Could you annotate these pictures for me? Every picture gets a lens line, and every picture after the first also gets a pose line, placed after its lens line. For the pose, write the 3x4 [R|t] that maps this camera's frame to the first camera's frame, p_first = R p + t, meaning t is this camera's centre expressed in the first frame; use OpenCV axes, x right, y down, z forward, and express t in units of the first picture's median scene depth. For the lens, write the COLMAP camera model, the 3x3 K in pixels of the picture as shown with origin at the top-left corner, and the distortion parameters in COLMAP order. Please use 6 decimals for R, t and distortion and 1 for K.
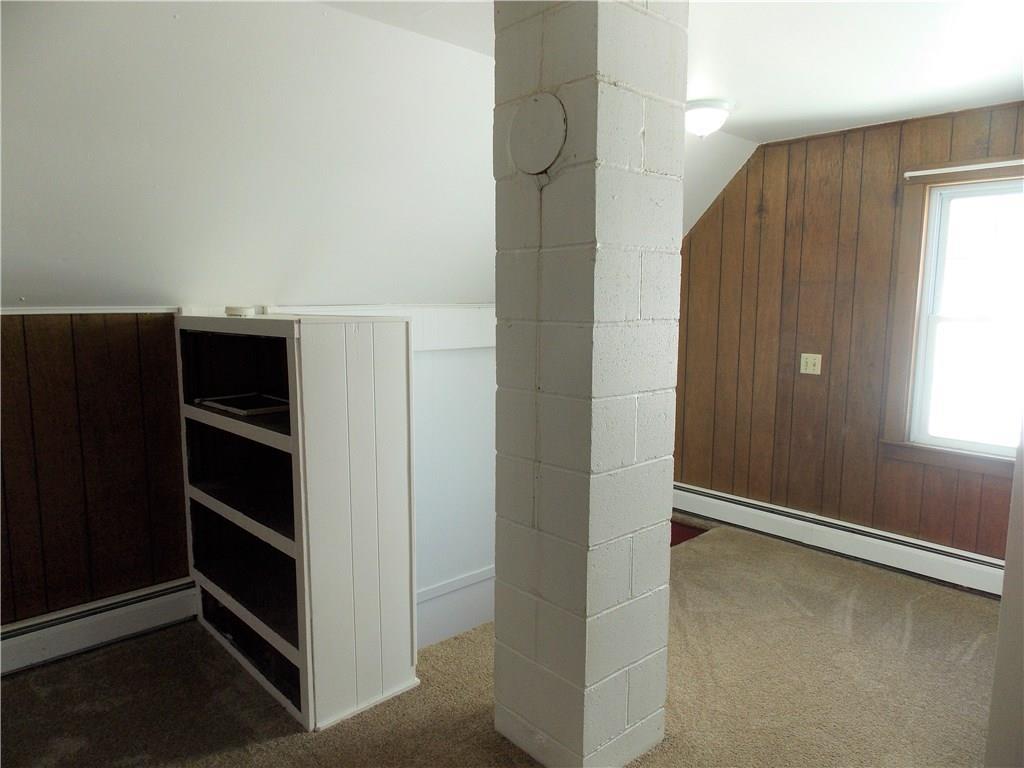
lens RADIAL K [[702.7, 0, 512.0], [0, 702.7, 384.0], [0, 0, 1]] dist [-0.082979, -0.000427]
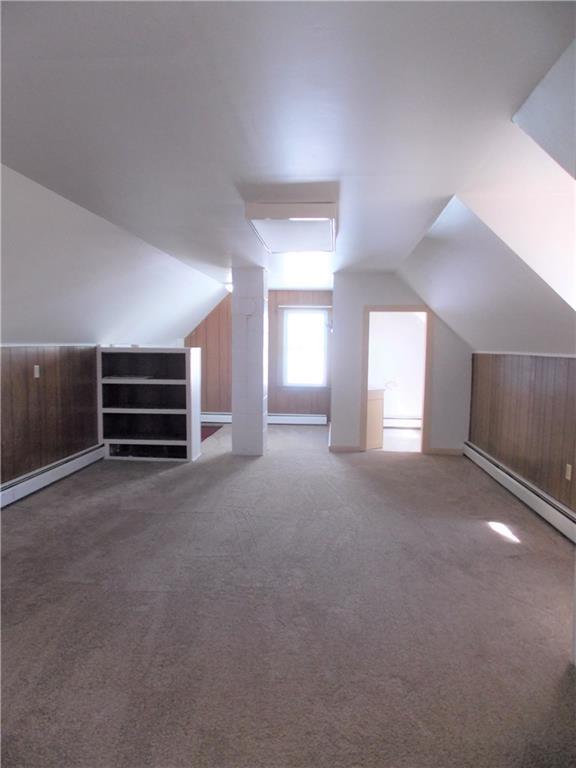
lens RADIAL K [[527.1, 0, 288.0], [0, 527.1, 384.0], [0, 0, 1]] dist [-0.082979, -0.000427]
pose [[0.728551, -0.045606, 0.683472, -1.251384], [0.075095, 0.997085, -0.013516, 0.123663], [-0.680863, 0.061172, 0.729852, -0.967697]]
